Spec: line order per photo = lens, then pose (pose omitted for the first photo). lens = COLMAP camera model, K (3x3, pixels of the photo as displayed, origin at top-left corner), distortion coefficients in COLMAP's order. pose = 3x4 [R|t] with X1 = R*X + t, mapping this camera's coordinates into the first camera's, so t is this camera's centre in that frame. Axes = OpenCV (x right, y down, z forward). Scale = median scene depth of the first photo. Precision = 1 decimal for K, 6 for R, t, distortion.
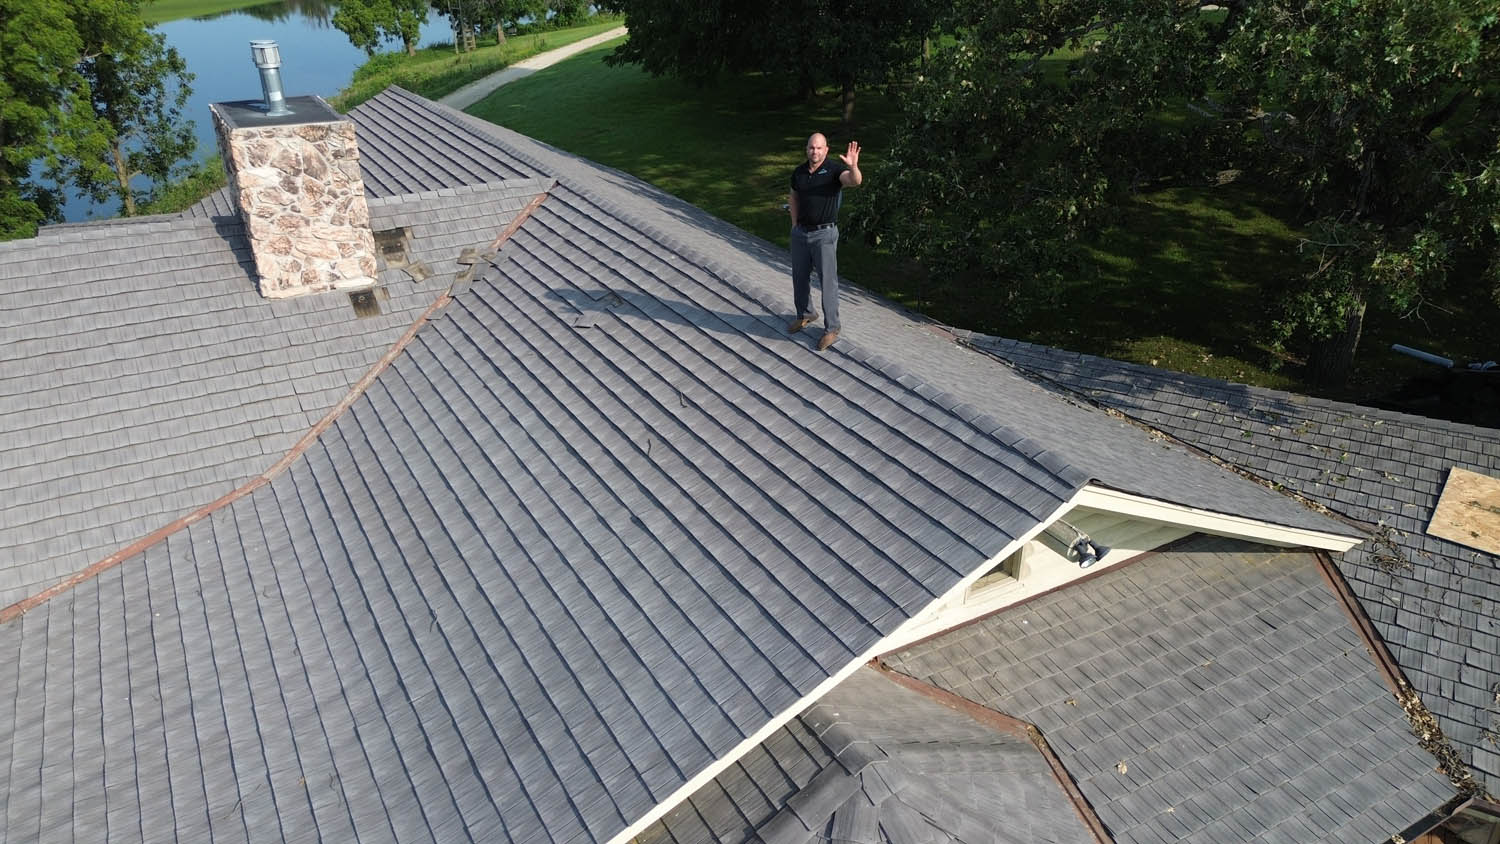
lens RADIAL K [[1068.2, 0, 743.9], [0, 1068.2, 419.0], [0, 0, 1]] dist [0.010626, -0.004484]
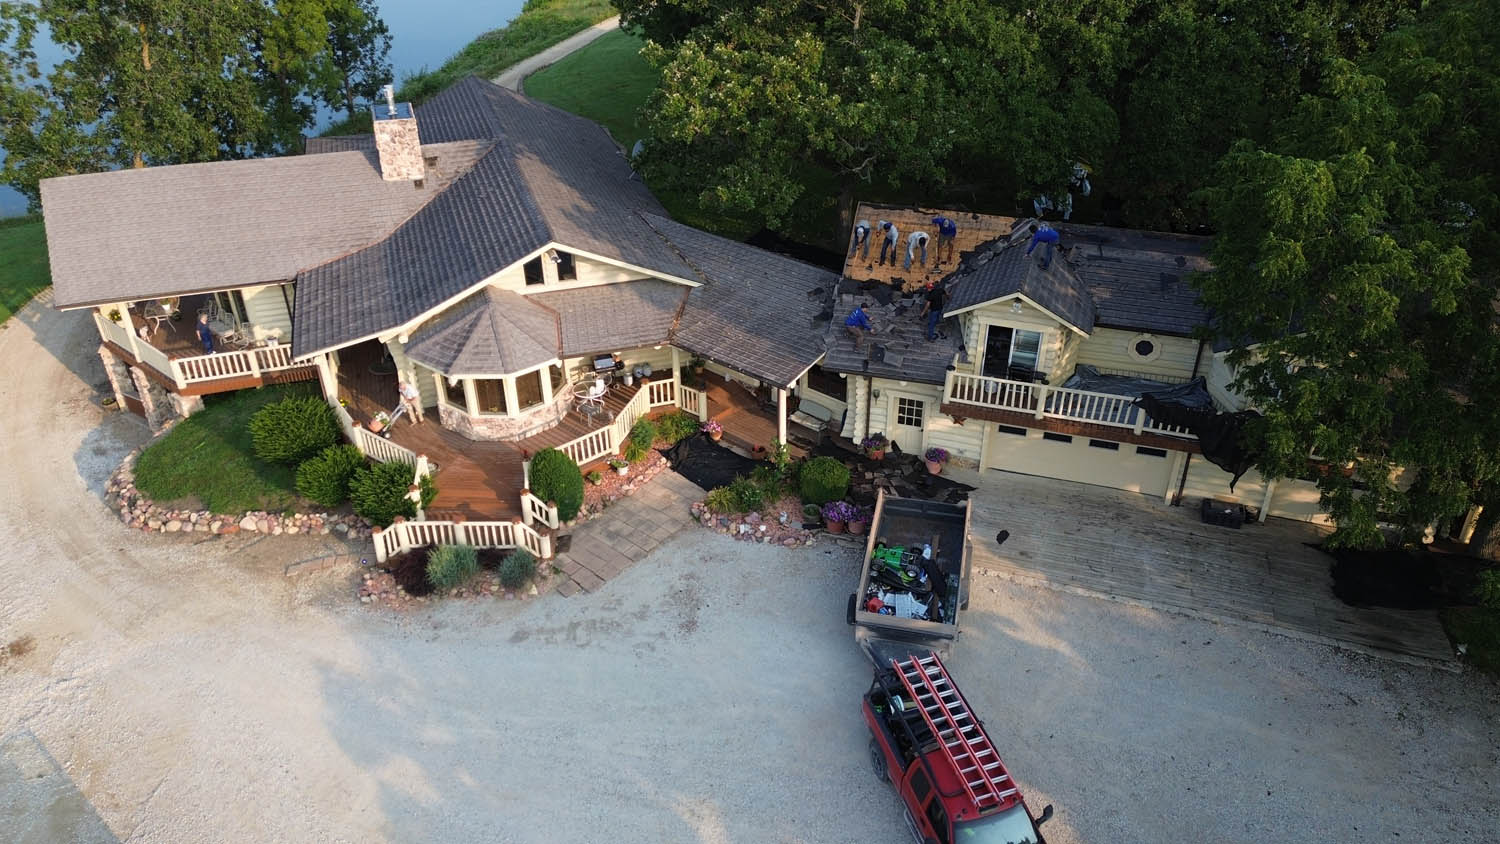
lens RADIAL K [[1068.2, 0, 743.9], [0, 1068.2, 419.0], [0, 0, 1]] dist [0.010626, -0.004484]
pose [[0.981443, 0.095465, -0.166301, 0.970271], [-0.080129, 0.992091, 0.096618, 0.155250], [0.174209, -0.081499, 0.981330, -1.583069]]
